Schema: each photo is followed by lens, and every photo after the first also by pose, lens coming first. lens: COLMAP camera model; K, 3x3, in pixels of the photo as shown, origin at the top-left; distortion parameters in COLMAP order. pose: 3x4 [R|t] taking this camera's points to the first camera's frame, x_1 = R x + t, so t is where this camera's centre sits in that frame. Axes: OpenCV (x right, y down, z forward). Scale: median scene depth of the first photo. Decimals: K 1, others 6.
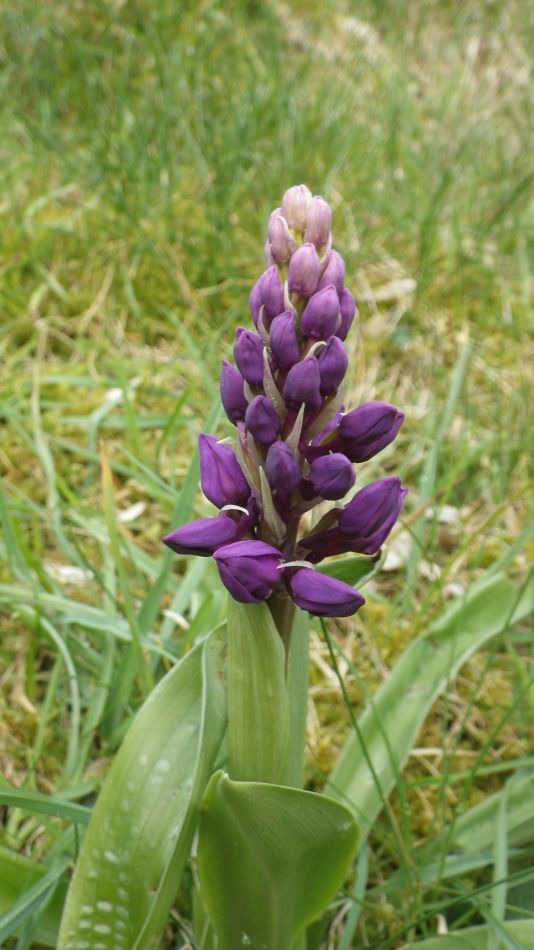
lens RADIAL K [[988.1, 0, 267.0], [0, 988.1, 475.0], [0, 0, 1]] dist [0.012903, 0.009717]
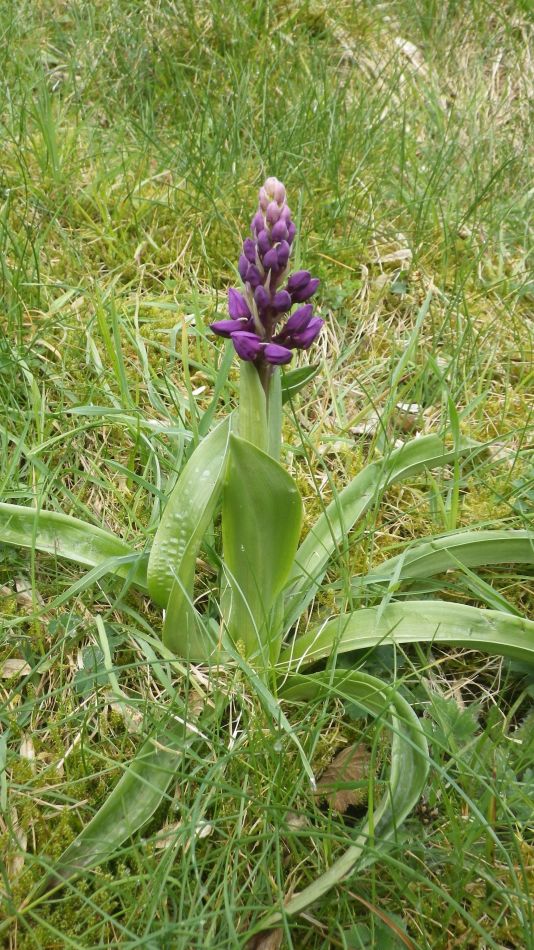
lens RADIAL K [[967.3, 0, 267.0], [0, 967.3, 475.0], [0, 0, 1]] dist [-0.014150, -0.007673]
pose [[0.996533, 0.051633, -0.065234, 0.063868], [-0.050430, 0.998528, 0.019947, 0.117527], [0.066168, -0.016588, 0.997671, -0.415083]]
